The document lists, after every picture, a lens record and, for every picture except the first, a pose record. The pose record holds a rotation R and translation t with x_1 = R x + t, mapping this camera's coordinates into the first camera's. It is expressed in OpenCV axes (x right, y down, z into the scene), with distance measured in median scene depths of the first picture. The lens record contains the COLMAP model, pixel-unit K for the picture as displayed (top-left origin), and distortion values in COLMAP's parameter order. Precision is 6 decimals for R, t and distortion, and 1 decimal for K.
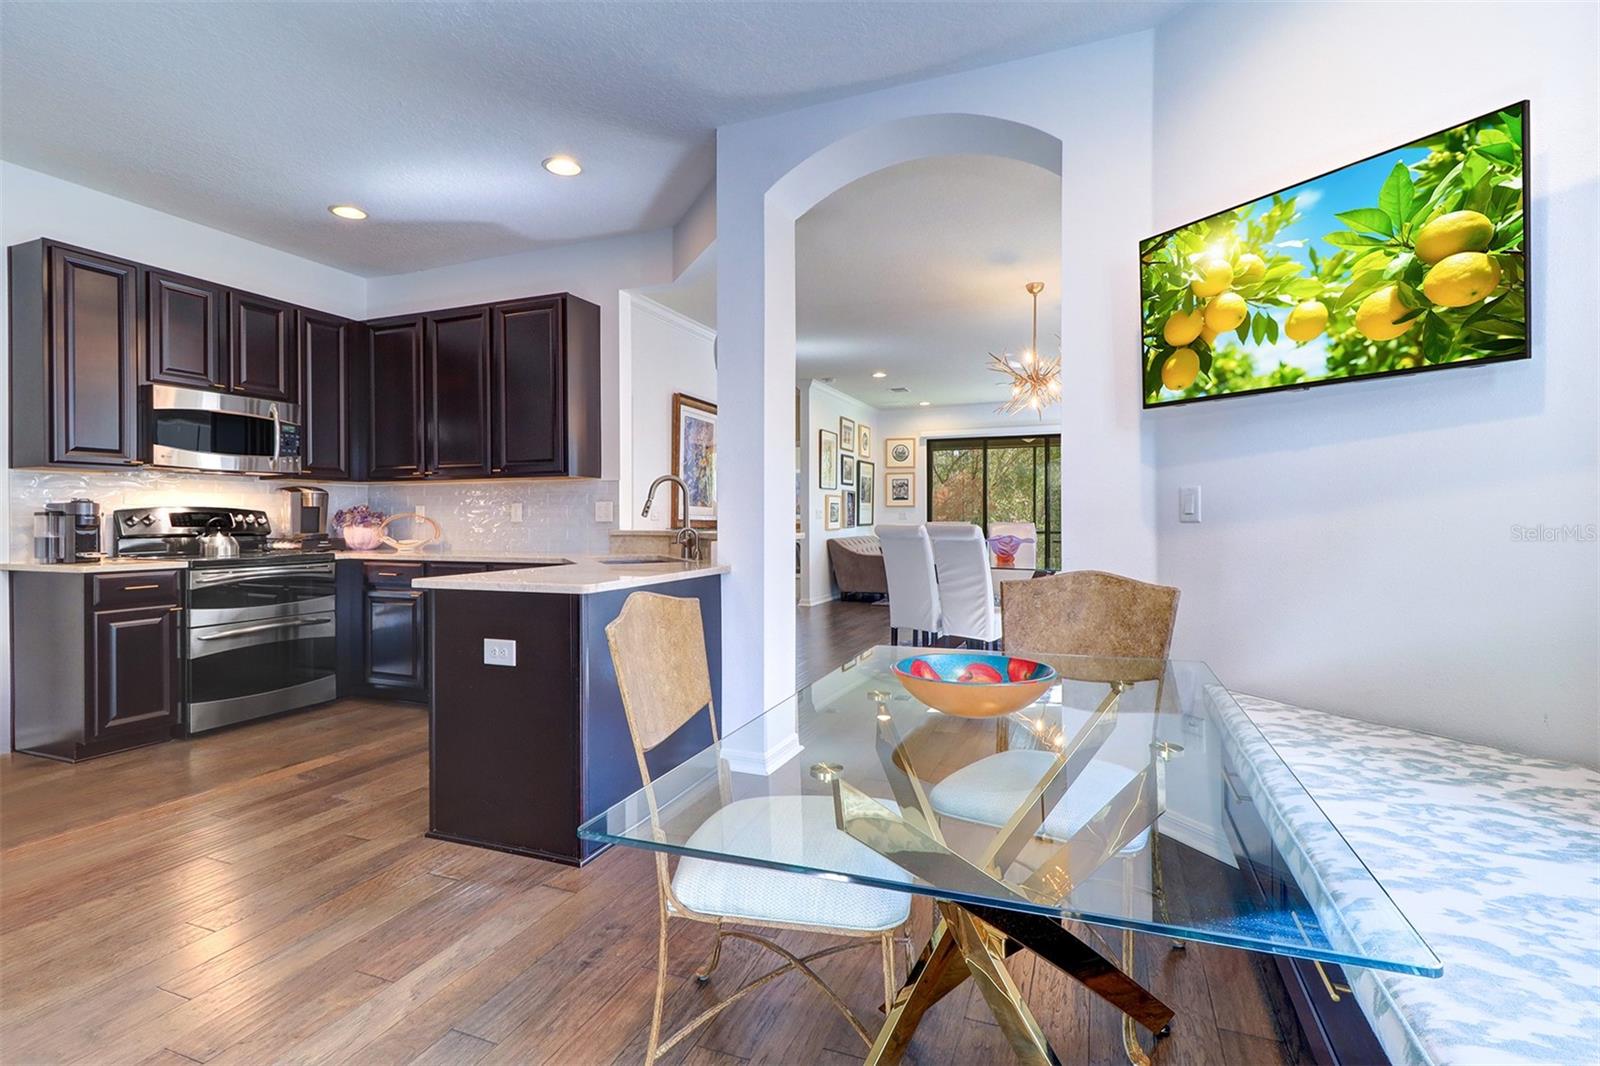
lens RADIAL K [[743.8, 0, 799.6], [0, 743.8, 538.6], [0, 0, 1]] dist [0.000206, -0.000288]
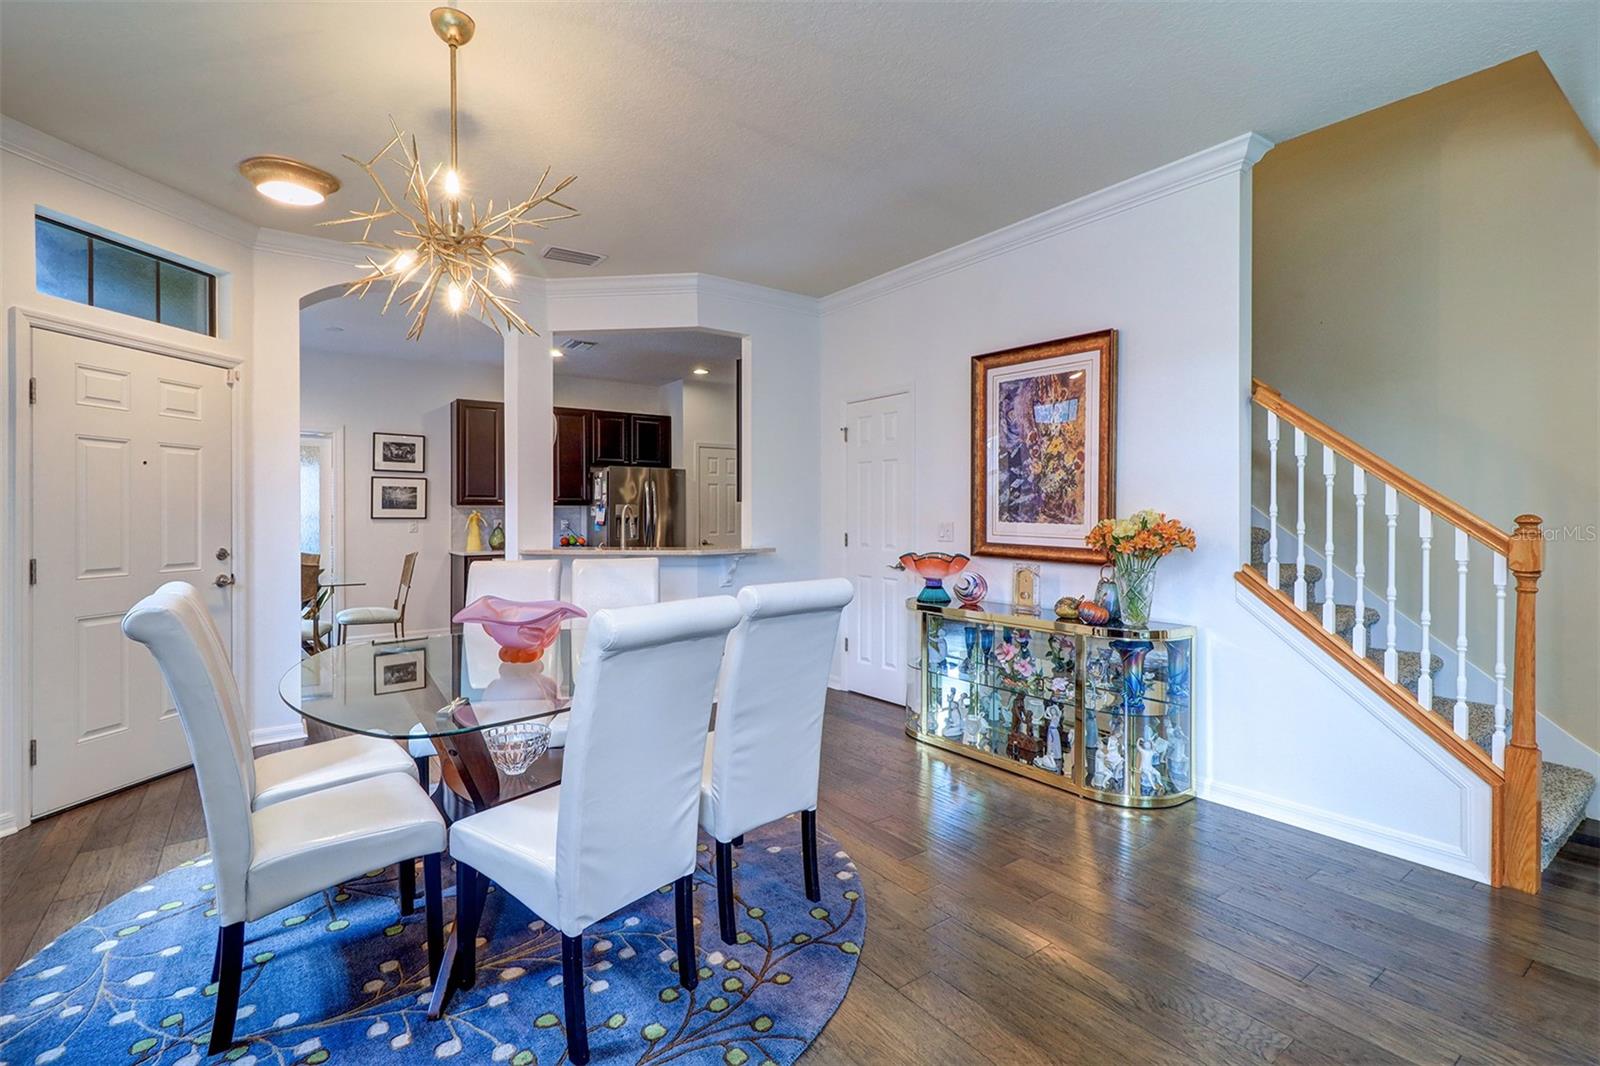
lens RADIAL K [[743.6, 0, 800.4], [0, 743.6, 519.4], [0, 0, 1]] dist [-0.000494, -0.000142]
pose [[-0.525990, 0.008584, -0.850448, 0.722961], [-0.020757, 0.999522, 0.022926, -0.083211], [0.850238, 0.029712, -0.525560, 1.742689]]
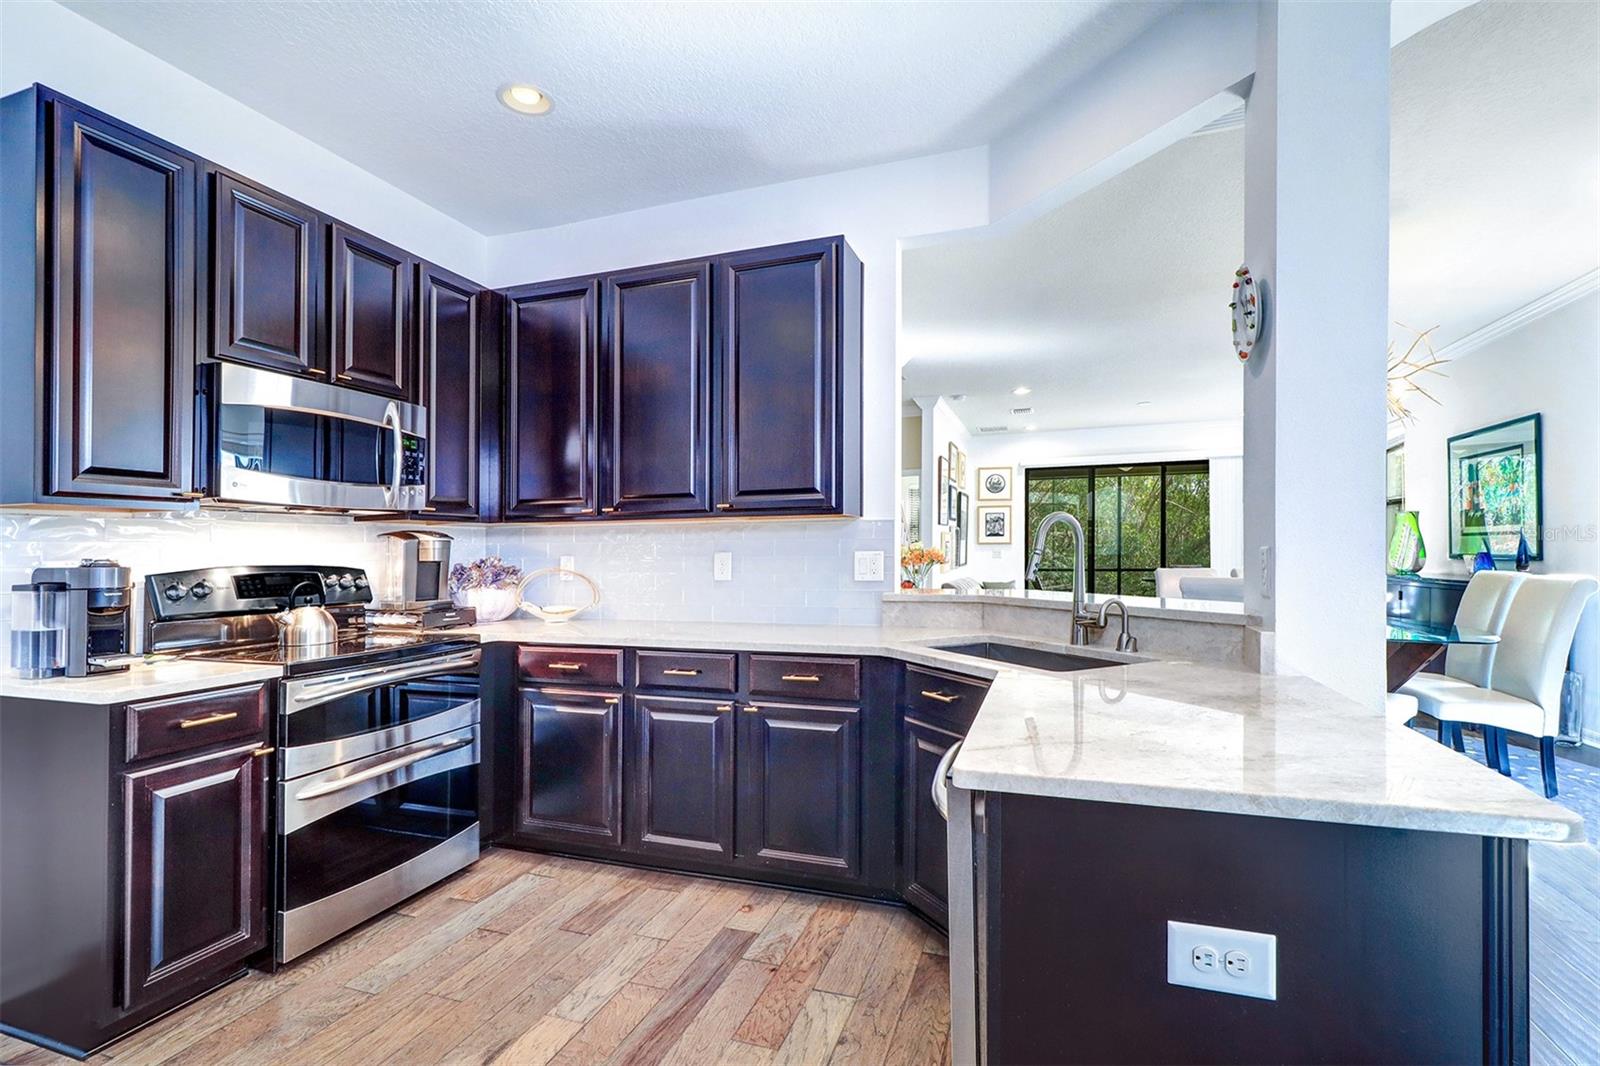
lens RADIAL K [[739.7, 0, 797.7], [0, 739.7, 554.7], [0, 0, 1]] dist [-0.002087, -0.000308]
pose [[0.999266, -0.003600, 0.038129, -0.363232], [0.004391, 0.999776, -0.020686, -0.034306], [-0.038046, 0.020838, 0.999059, 0.334788]]
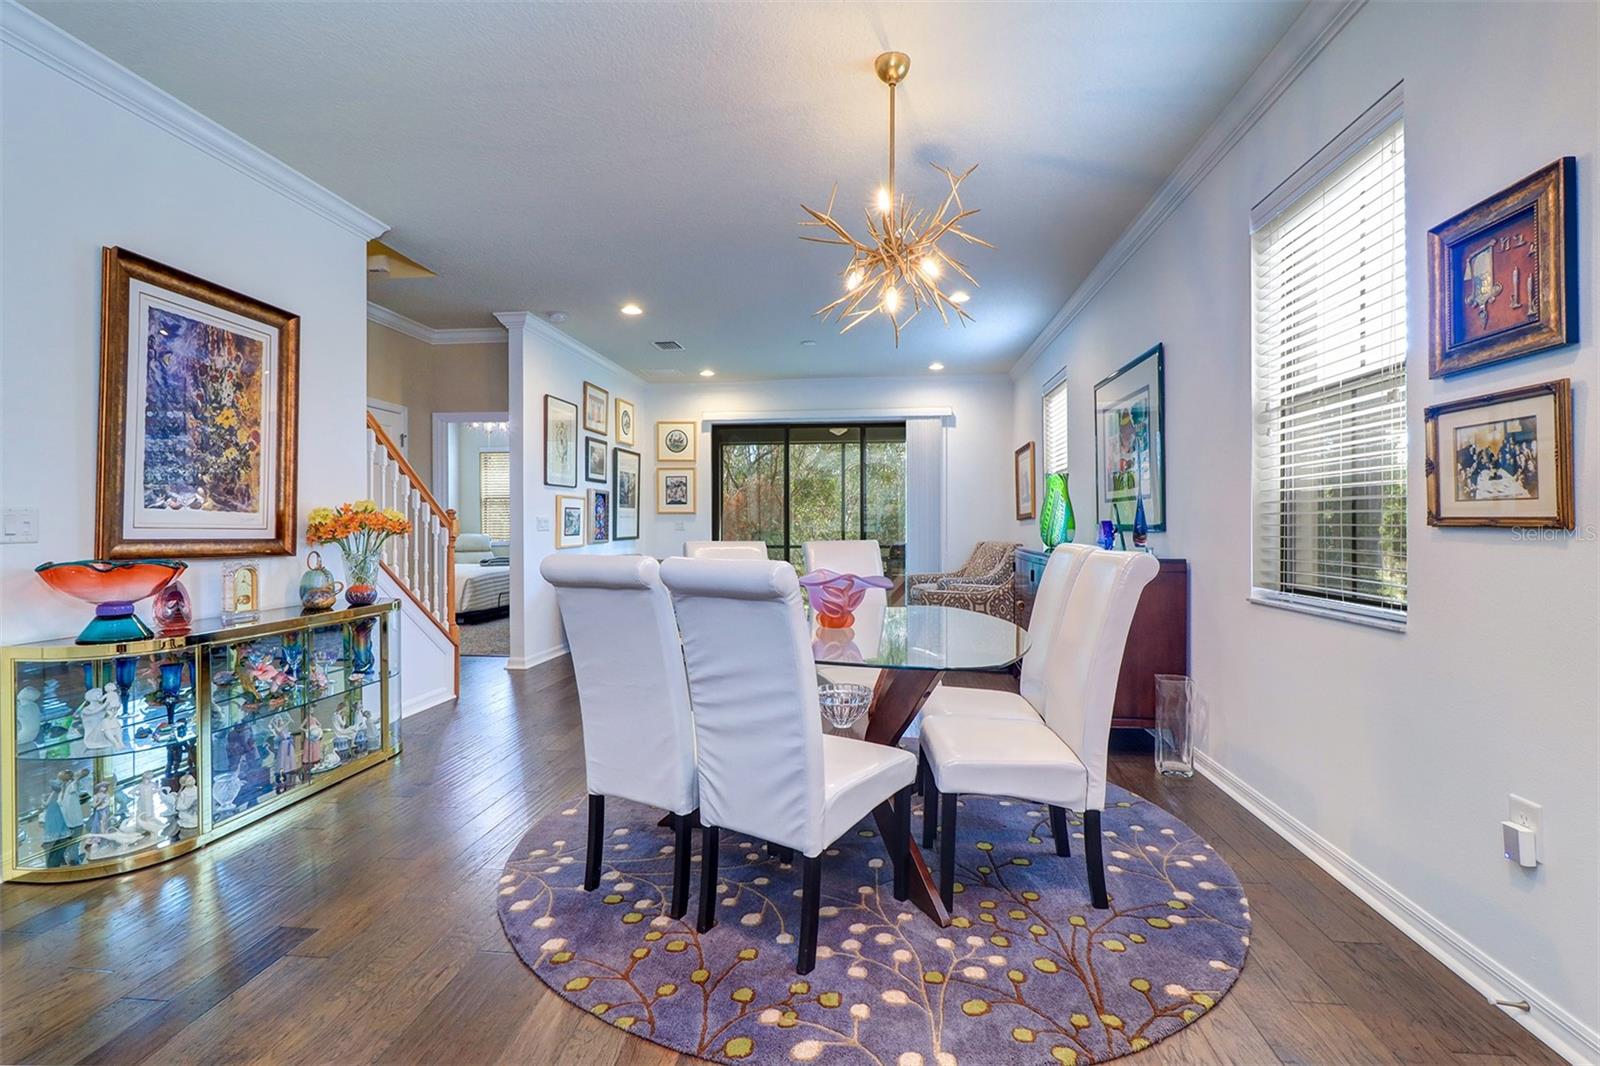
lens RADIAL K [[743.6, 0, 800.4], [0, 743.6, 519.4], [0, 0, 1]] dist [-0.000494, -0.000142]
pose [[0.964393, 0.004459, 0.264437, 0.157022], [0.004950, 0.999378, -0.034903, -0.027591], [-0.264429, 0.034970, 0.963771, 0.671646]]
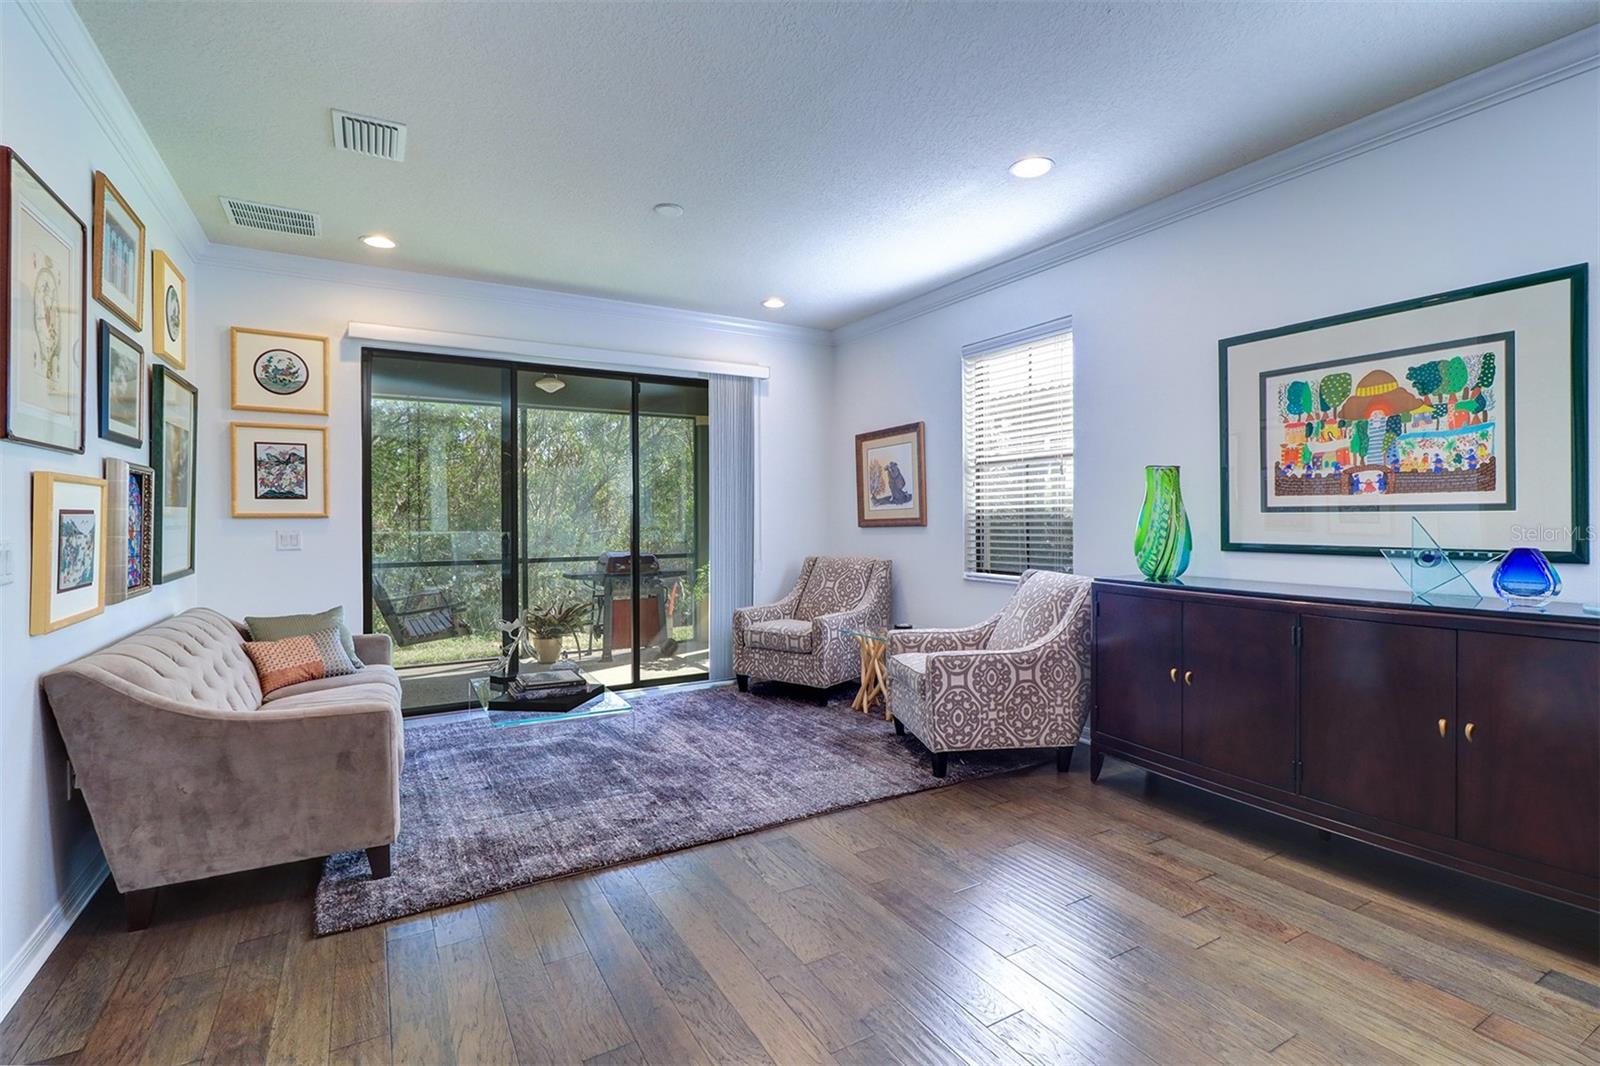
lens RADIAL K [[743.6, 0, 800.4], [0, 743.6, 519.4], [0, 0, 1]] dist [-0.000494, -0.000142]
pose [[0.611486, -0.001293, 0.791254, 0.001694], [0.022610, 0.999619, -0.015839, -0.081110], [-0.790932, 0.027576, 0.611282, 1.534520]]
